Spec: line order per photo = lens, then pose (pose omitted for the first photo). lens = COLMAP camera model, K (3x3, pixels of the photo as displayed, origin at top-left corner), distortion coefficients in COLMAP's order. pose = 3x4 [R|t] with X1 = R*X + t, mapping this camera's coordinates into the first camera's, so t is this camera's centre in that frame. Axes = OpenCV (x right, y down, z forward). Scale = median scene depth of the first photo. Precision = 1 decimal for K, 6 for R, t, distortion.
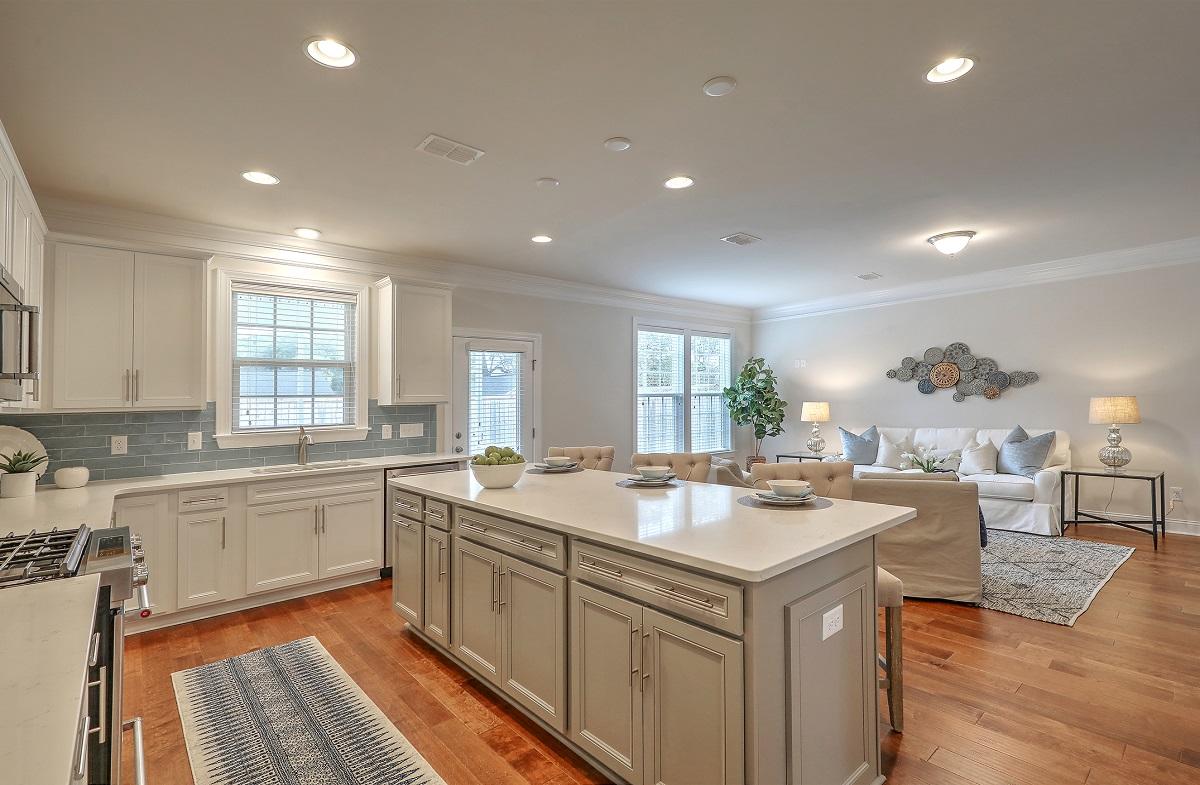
lens RADIAL K [[541.7, 0, 604.2], [0, 541.7, 392.7], [0, 0, 1]] dist [-0.021449, 0.000240]
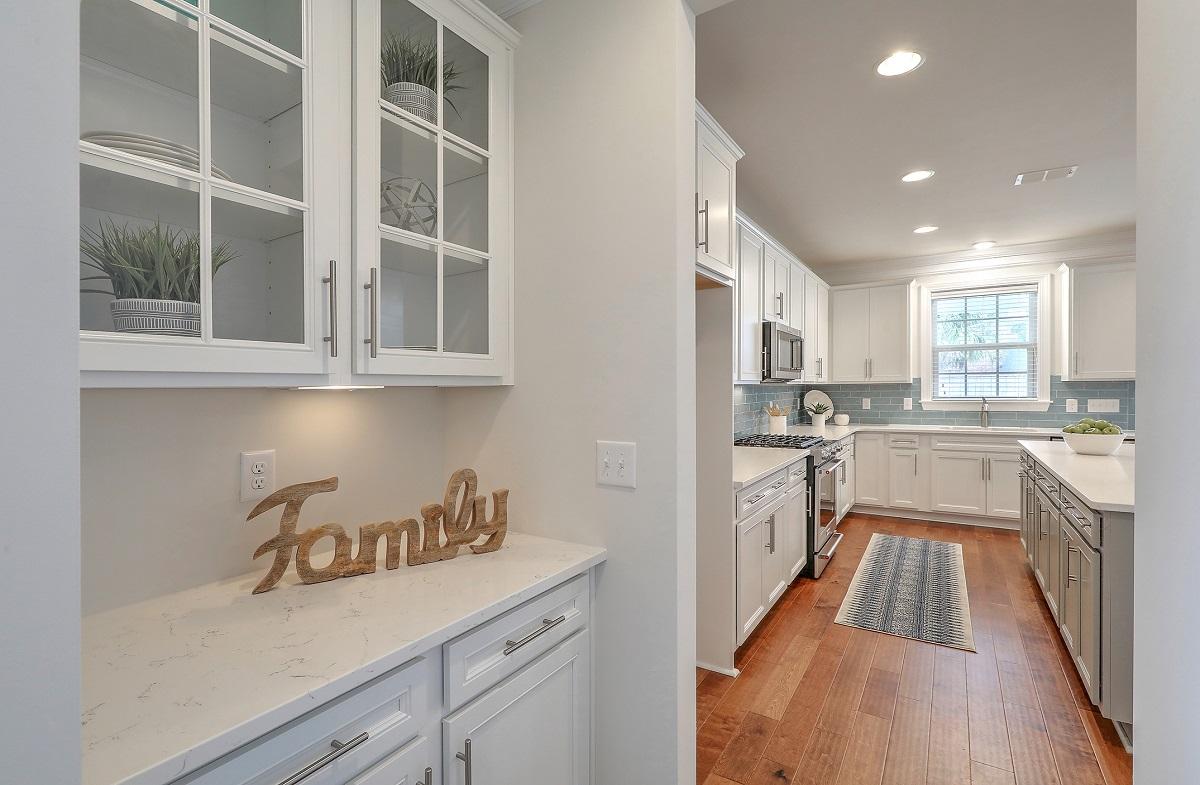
lens RADIAL K [[541.7, 0, 610.3], [0, 541.7, 388.8], [0, 0, 1]] dist [-0.021449, 0.000240]
pose [[0.281380, 0.022850, -0.959324, 0.422982], [0.019355, 0.999378, 0.029481, -0.011971], [0.959401, -0.026863, 0.280763, -0.212629]]
